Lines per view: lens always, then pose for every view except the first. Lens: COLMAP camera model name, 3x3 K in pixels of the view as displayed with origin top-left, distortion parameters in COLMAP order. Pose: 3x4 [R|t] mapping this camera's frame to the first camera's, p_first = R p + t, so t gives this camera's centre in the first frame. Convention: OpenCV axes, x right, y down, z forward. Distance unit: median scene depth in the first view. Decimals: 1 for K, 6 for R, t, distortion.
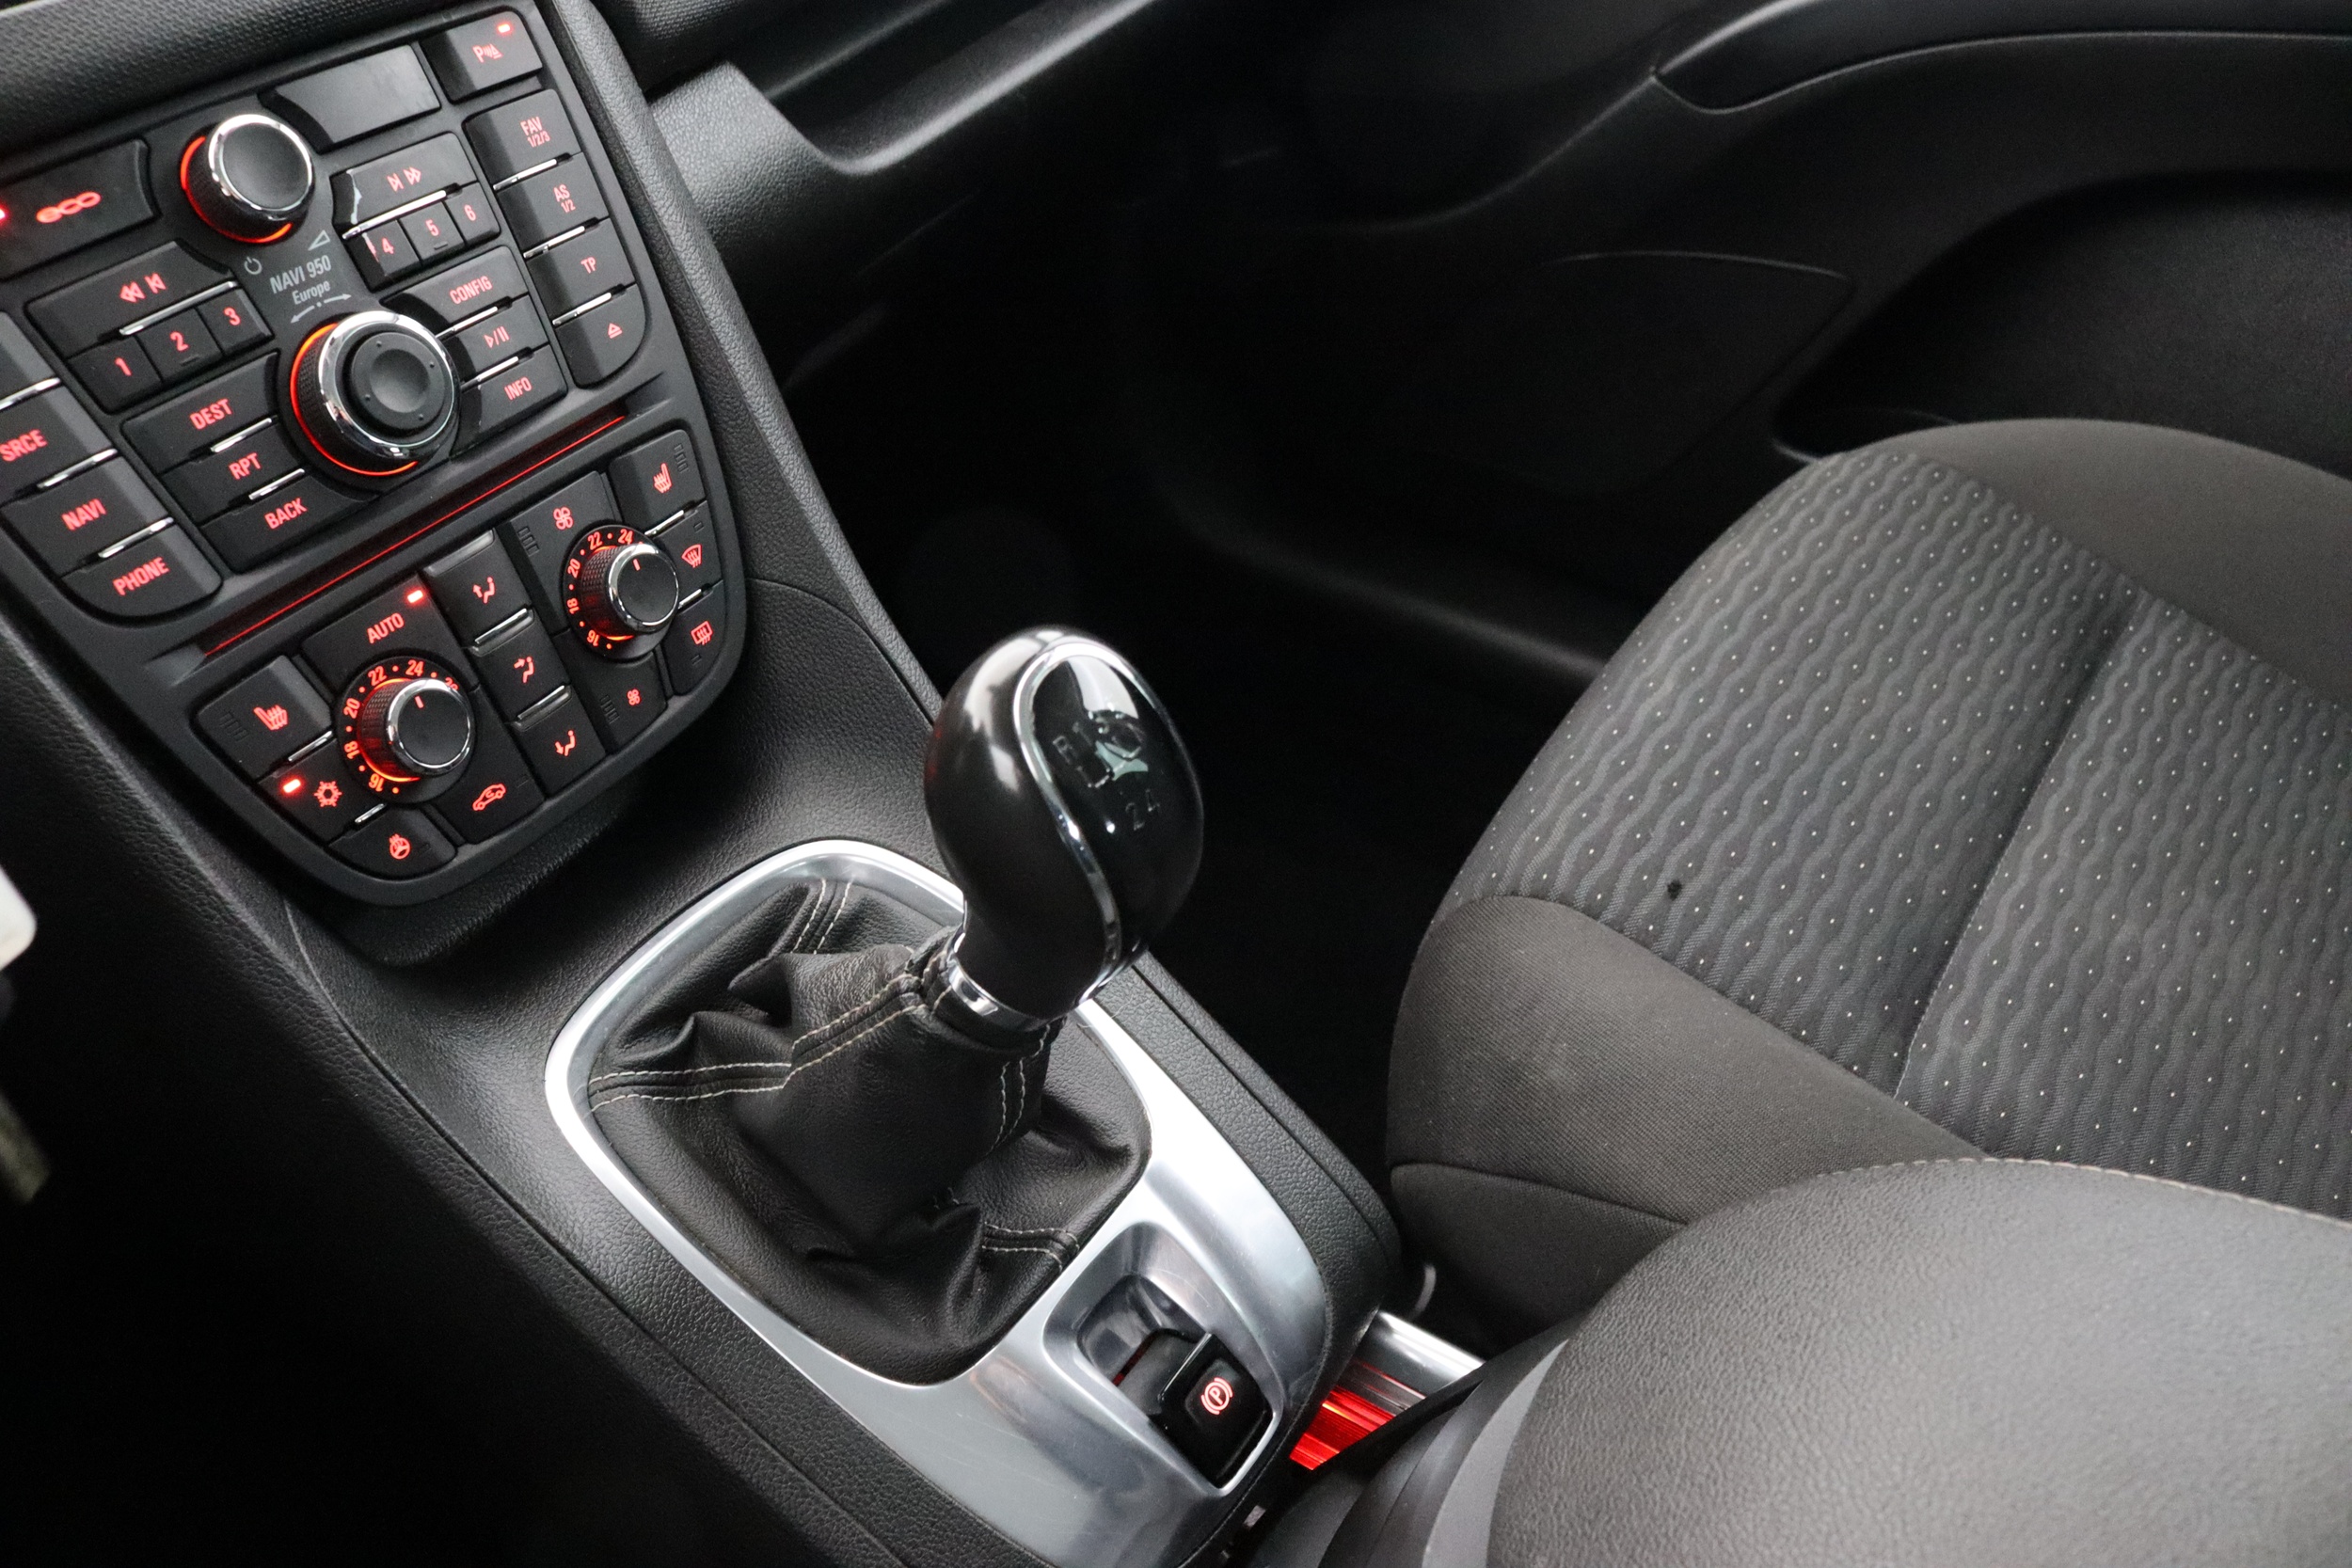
lens RADIAL K [[1902.6, 0, 1135.9], [0, 1902.6, 827.8], [0, 0, 1]] dist [-0.162240, 0.115031]
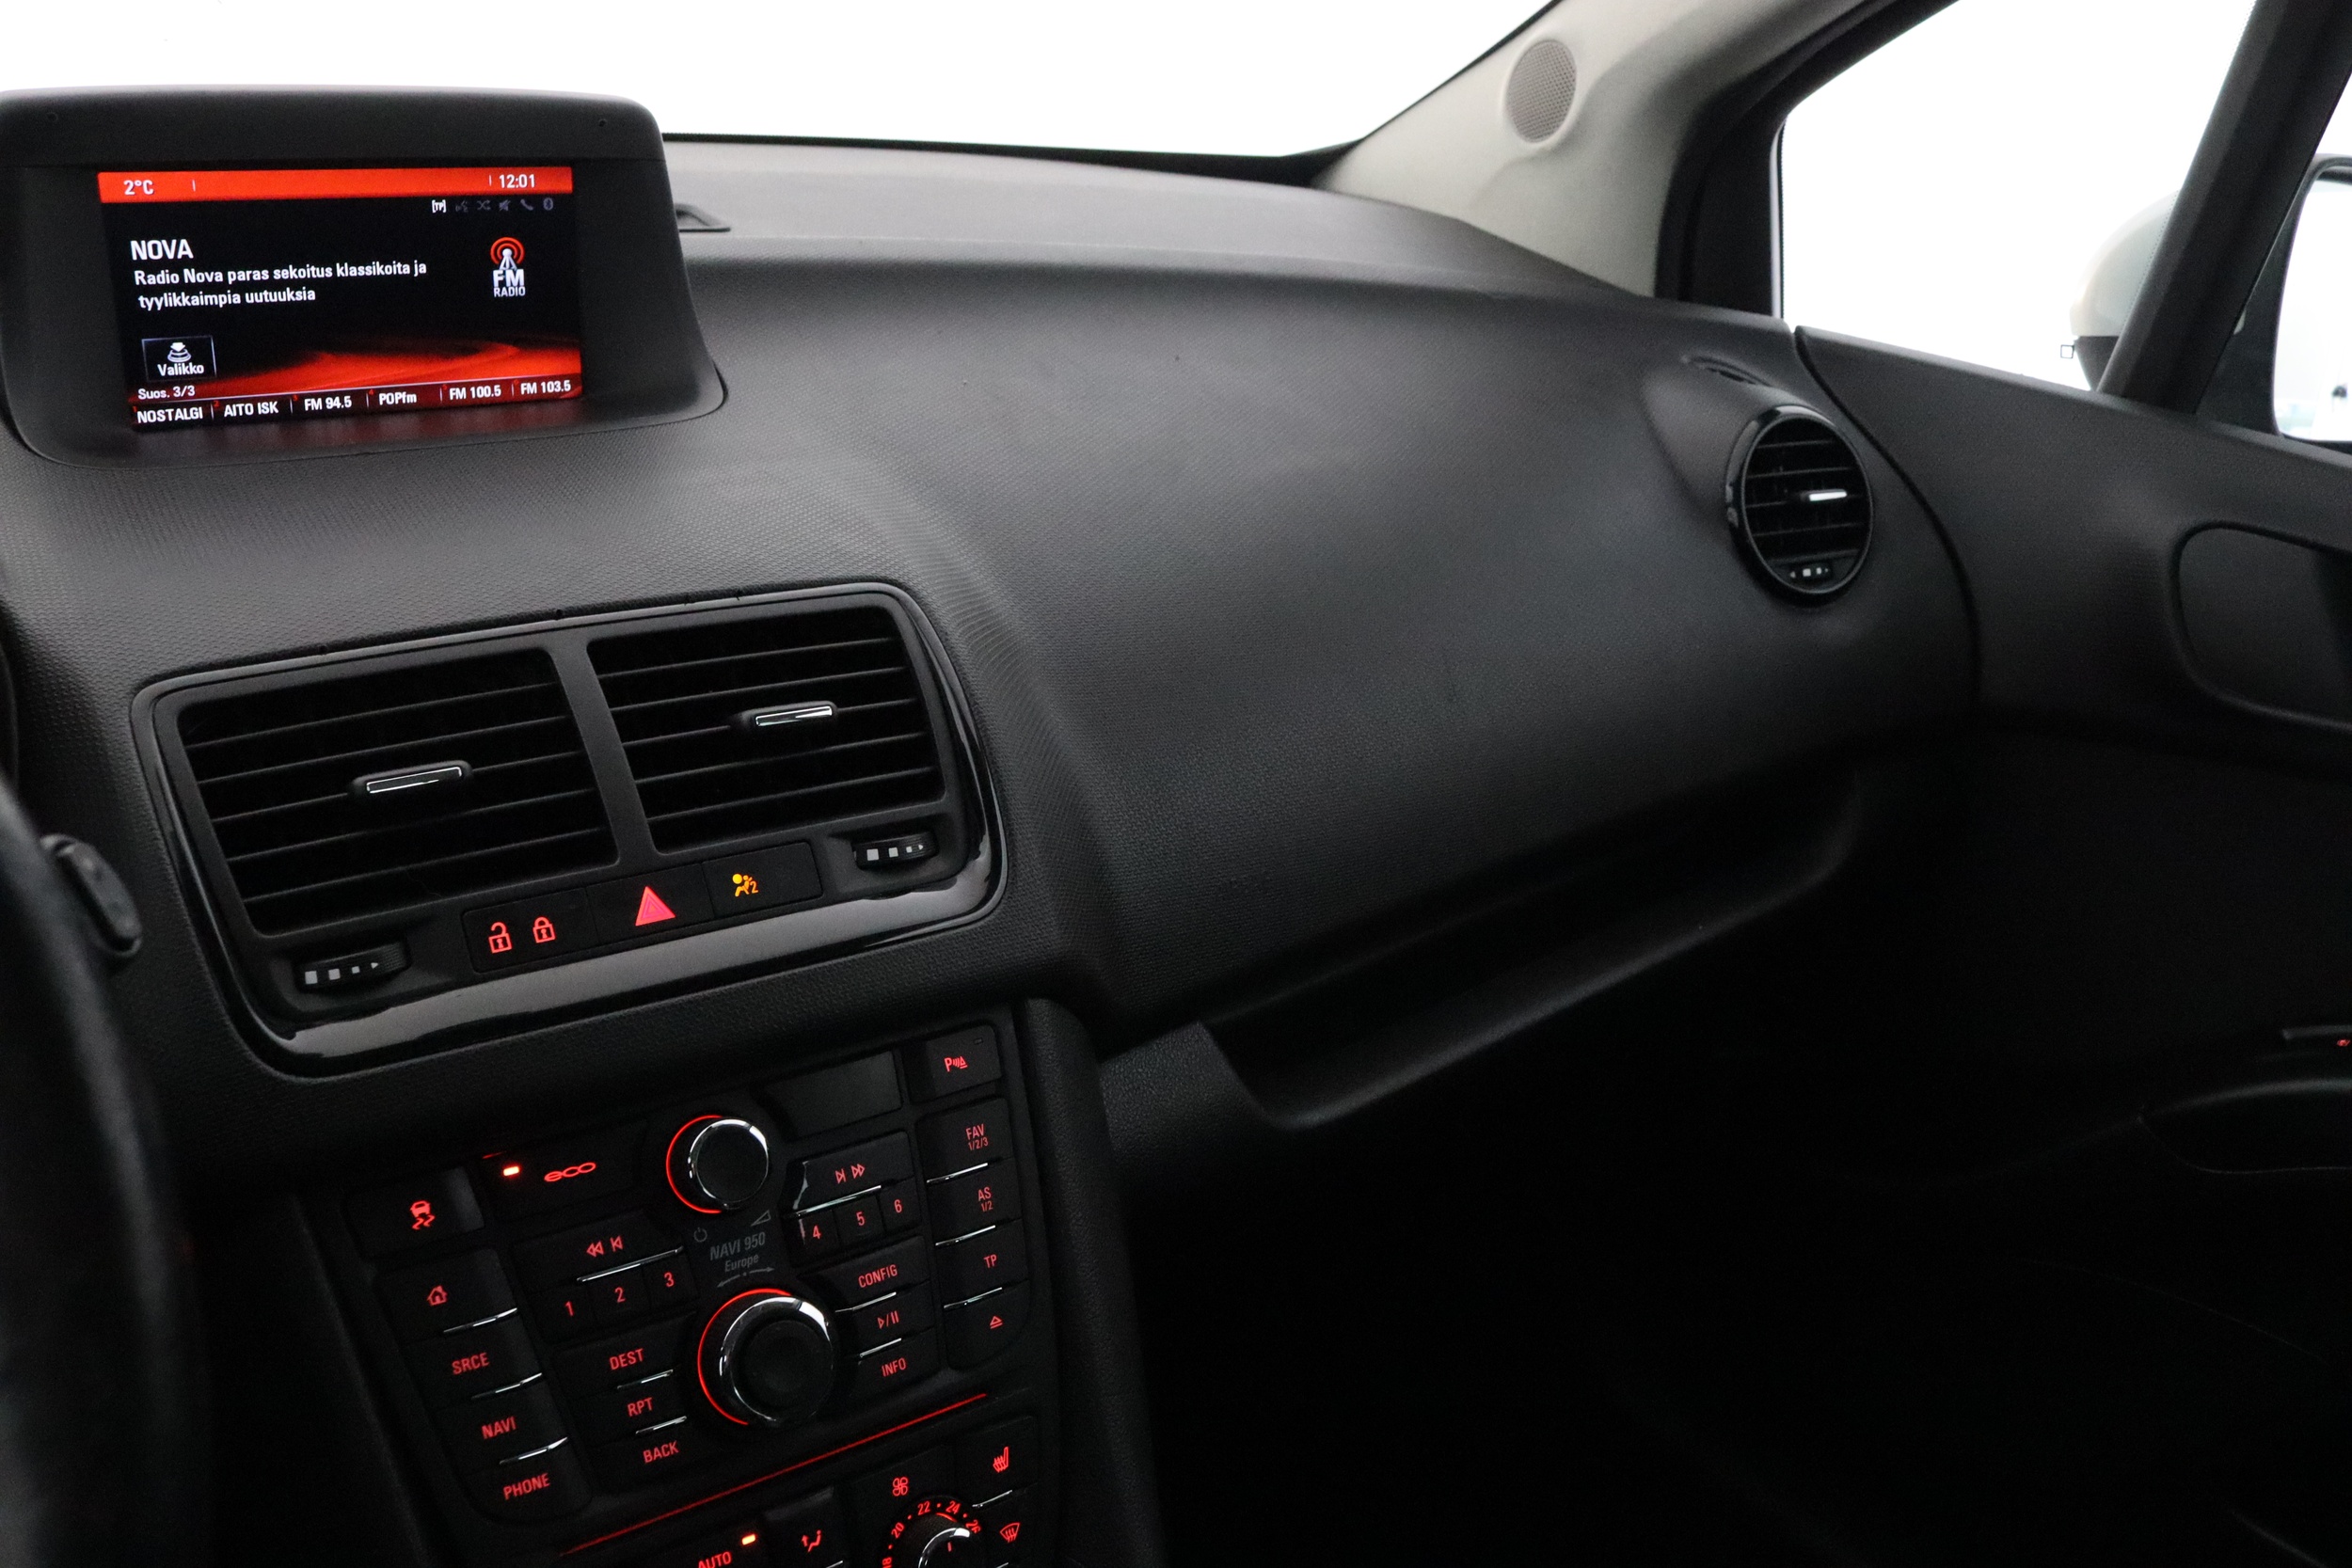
lens RADIAL K [[1902.6, 0, 1135.9], [0, 1902.6, 827.8], [0, 0, 1]] dist [-0.162240, 0.115031]
pose [[0.932675, 0.203282, -0.297982, 0.082579], [-0.282886, 0.924756, -0.254561, -0.303209], [0.223813, 0.321718, 0.920003, -0.131163]]
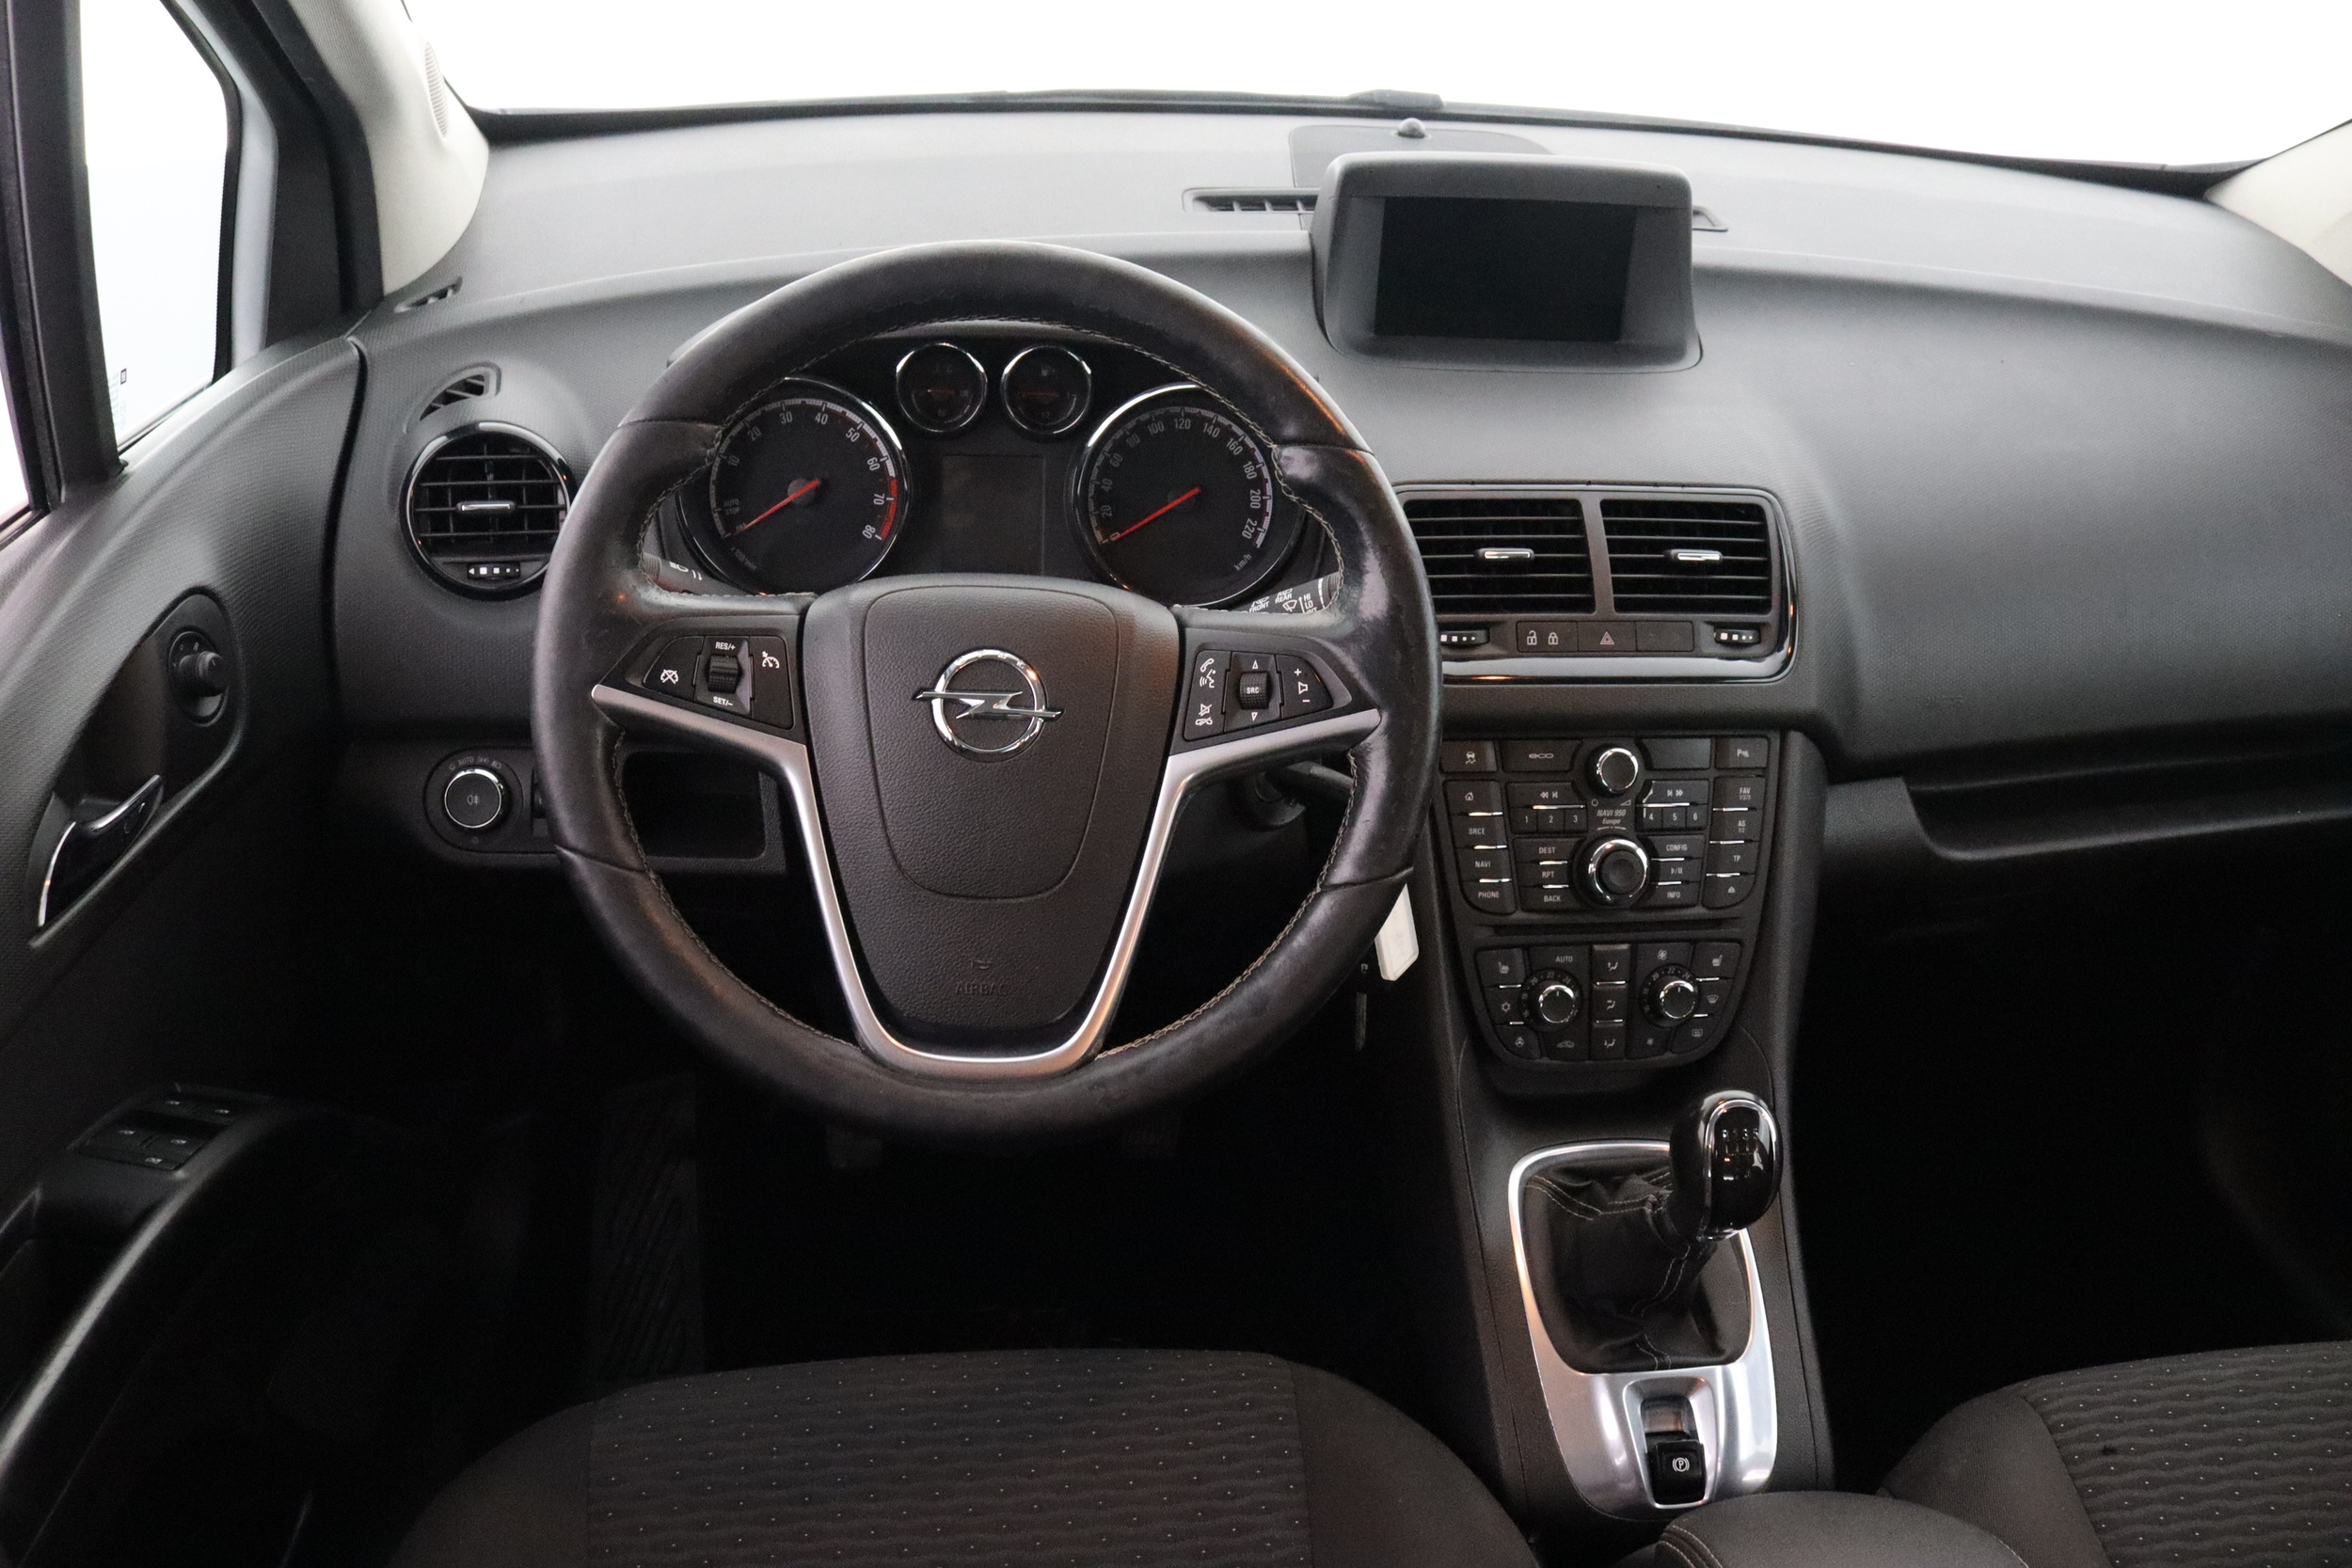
lens RADIAL K [[1902.6, 0, 1135.9], [0, 1902.6, 827.8], [0, 0, 1]] dist [-0.162240, 0.115031]
pose [[0.641639, 0.431095, -0.634395, 0.670339], [-0.529371, 0.847426, 0.040441, -0.057276], [0.555037, 0.309882, 0.771950, -1.159026]]
